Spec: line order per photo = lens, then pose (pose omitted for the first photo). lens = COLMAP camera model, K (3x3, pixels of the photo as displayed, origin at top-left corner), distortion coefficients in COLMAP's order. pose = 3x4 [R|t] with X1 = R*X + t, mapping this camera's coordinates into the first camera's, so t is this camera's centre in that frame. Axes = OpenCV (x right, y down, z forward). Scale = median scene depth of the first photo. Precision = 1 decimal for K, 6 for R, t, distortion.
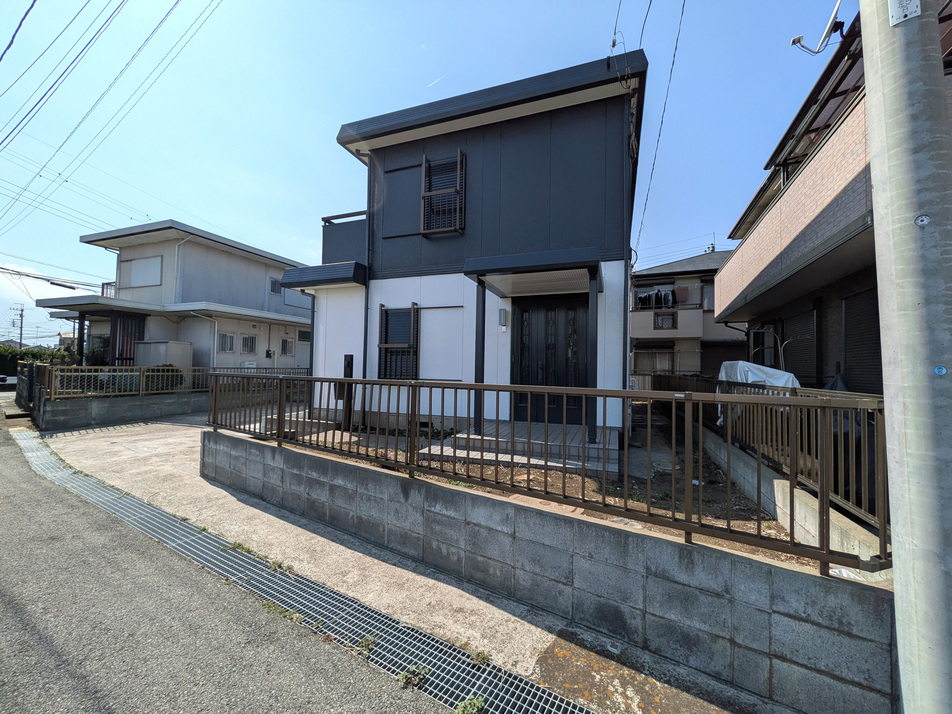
lens RADIAL K [[376.7, 0, 476.0], [0, 376.7, 353.8], [0, 0, 1]] dist [-0.000907, -0.000183]
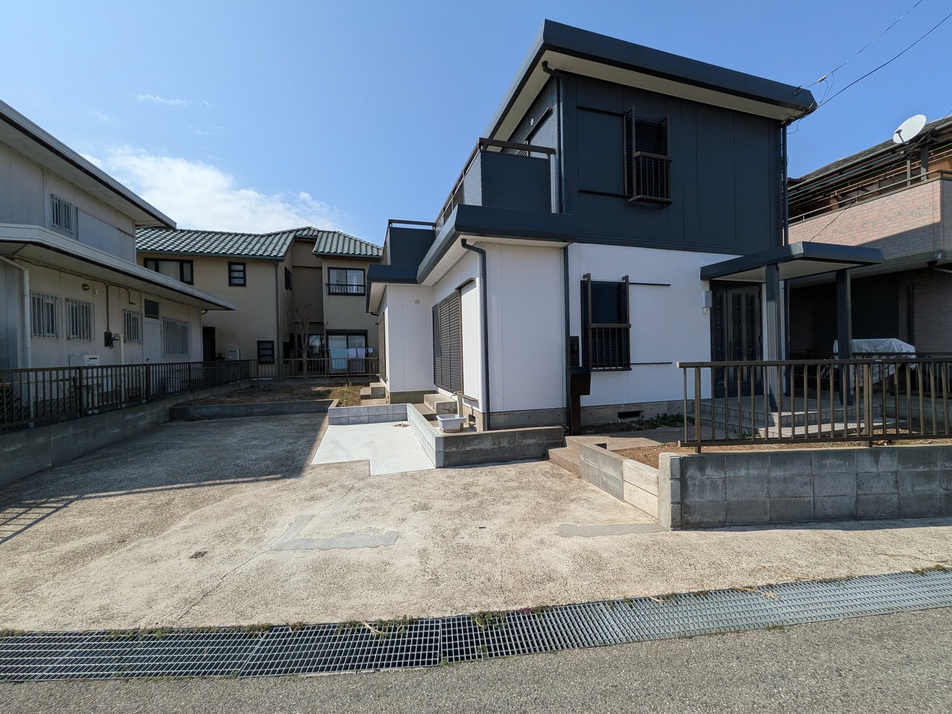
lens RADIAL K [[380.1, 0, 475.0], [0, 380.1, 355.2], [0, 0, 1]] dist [-0.003323, -0.000254]
pose [[0.798420, -0.031270, 0.601289, -1.148892], [0.005727, 0.999000, 0.044348, 0.006116], [-0.602074, -0.031964, 0.797800, 0.596625]]
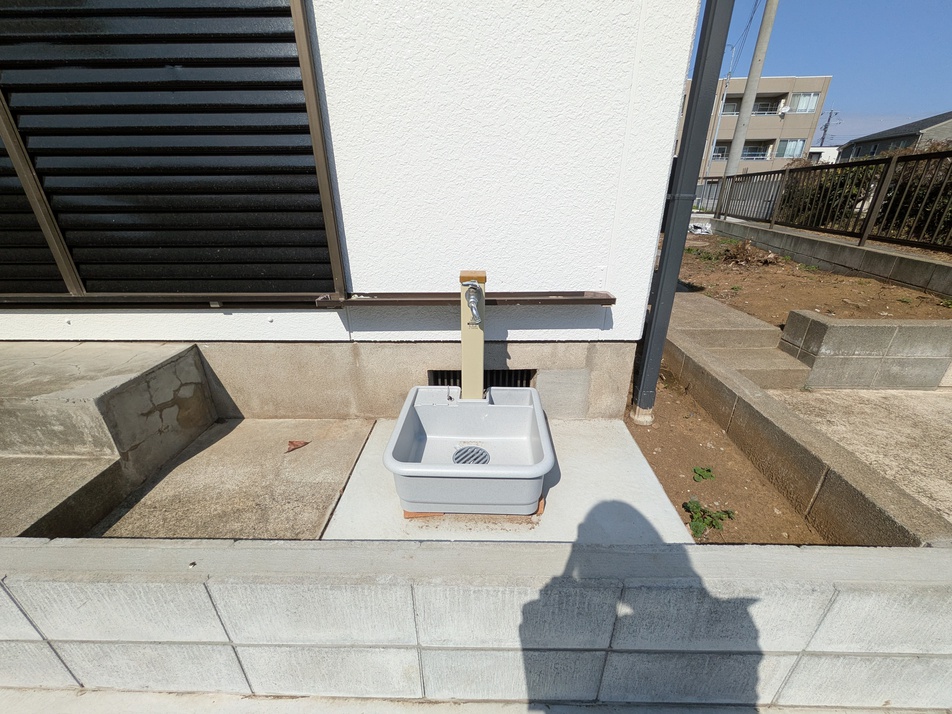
lens RADIAL K [[376.7, 0, 479.1], [0, 376.7, 356.5], [0, 0, 1]] dist [-0.002488, -0.000076]
pose [[-0.335721, -0.389674, 0.857581, -0.743794], [-0.041144, 0.915618, 0.399939, 0.112903], [-0.941062, 0.098984, -0.323425, 1.492834]]
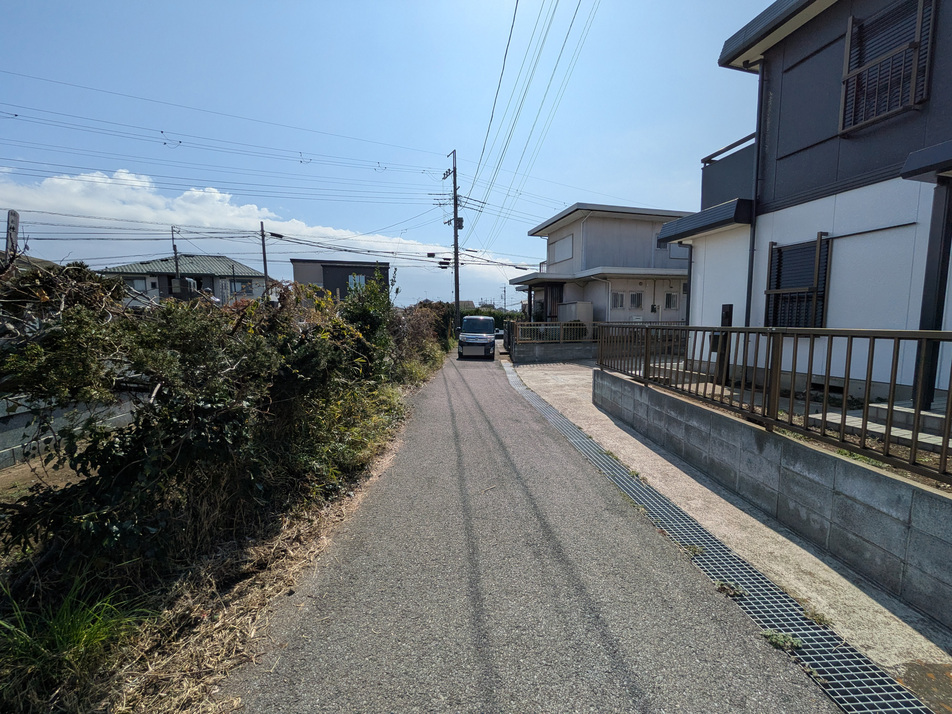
lens RADIAL K [[376.7, 0, 479.1], [0, 376.7, 356.5], [0, 0, 1]] dist [-0.002488, -0.000076]
pose [[0.581245, 0.057984, -0.811660, 0.080396], [0.044978, 0.993644, 0.103194, 0.008024], [0.812484, -0.096488, 0.574943, -0.053361]]
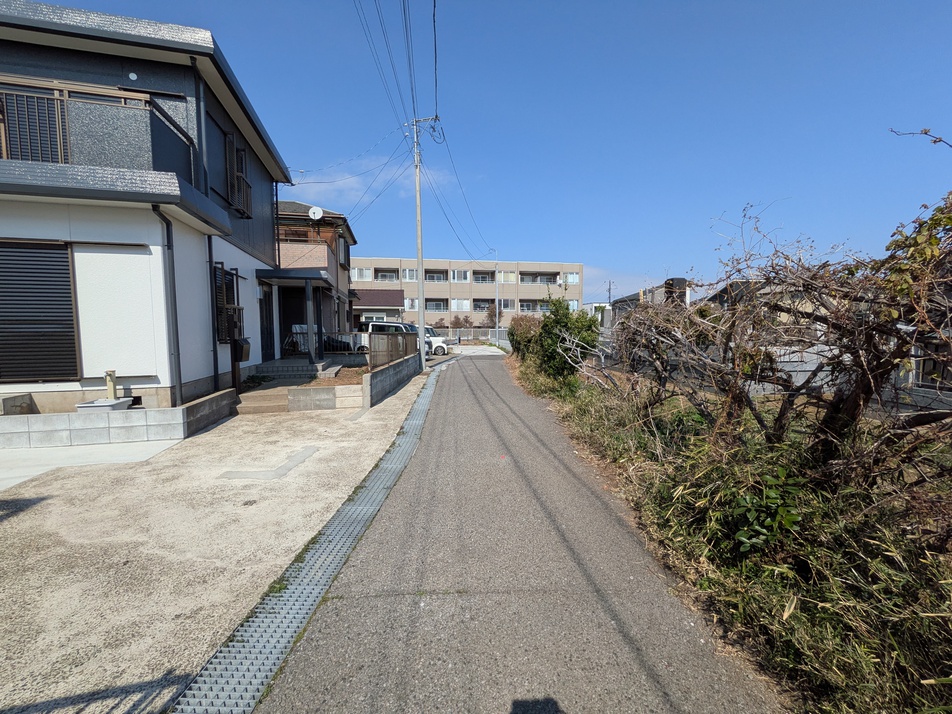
lens RADIAL K [[376.7, 0, 479.1], [0, 376.7, 356.5], [0, 0, 1]] dist [-0.002488, -0.000076]
pose [[-0.567995, -0.069255, 0.820113, -1.752786], [-0.038629, 0.997598, 0.057490, 0.034993], [-0.822125, 0.000974, -0.569306, 1.230140]]
